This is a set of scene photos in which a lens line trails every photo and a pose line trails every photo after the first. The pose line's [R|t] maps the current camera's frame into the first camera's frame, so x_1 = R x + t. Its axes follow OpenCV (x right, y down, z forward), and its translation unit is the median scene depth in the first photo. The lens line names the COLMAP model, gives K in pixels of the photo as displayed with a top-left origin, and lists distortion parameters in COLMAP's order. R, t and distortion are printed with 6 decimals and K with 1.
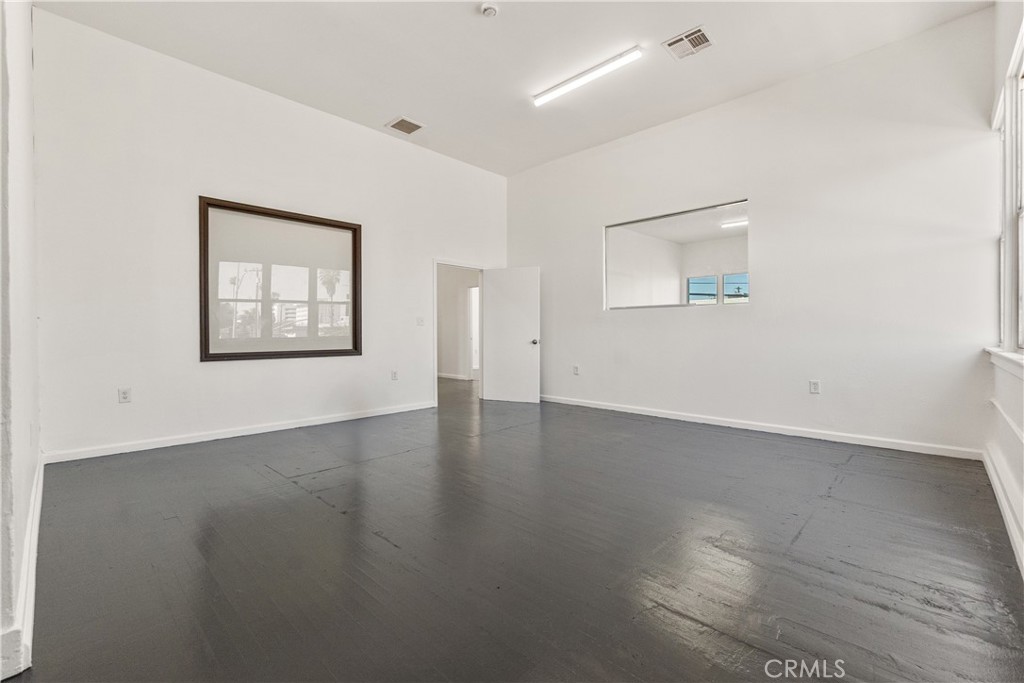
lens RADIAL K [[446.3, 0, 509.9], [0, 446.3, 337.9], [0, 0, 1]] dist [-0.003980, 0.000032]
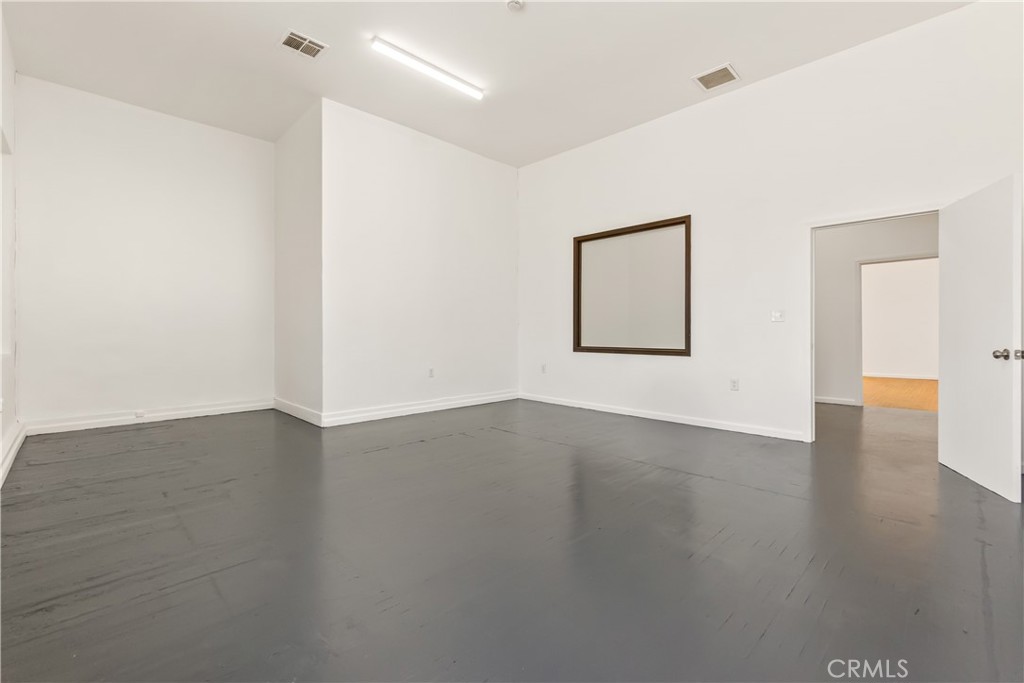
lens RADIAL K [[446.3, 0, 510.3], [0, 446.3, 334.8], [0, 0, 1]] dist [-0.003980, 0.000032]
pose [[-0.045186, 0.004095, -0.998970, 0.598955], [-0.017035, 0.999843, 0.004869, -0.003261], [0.998833, 0.017237, -0.045110, 0.670566]]
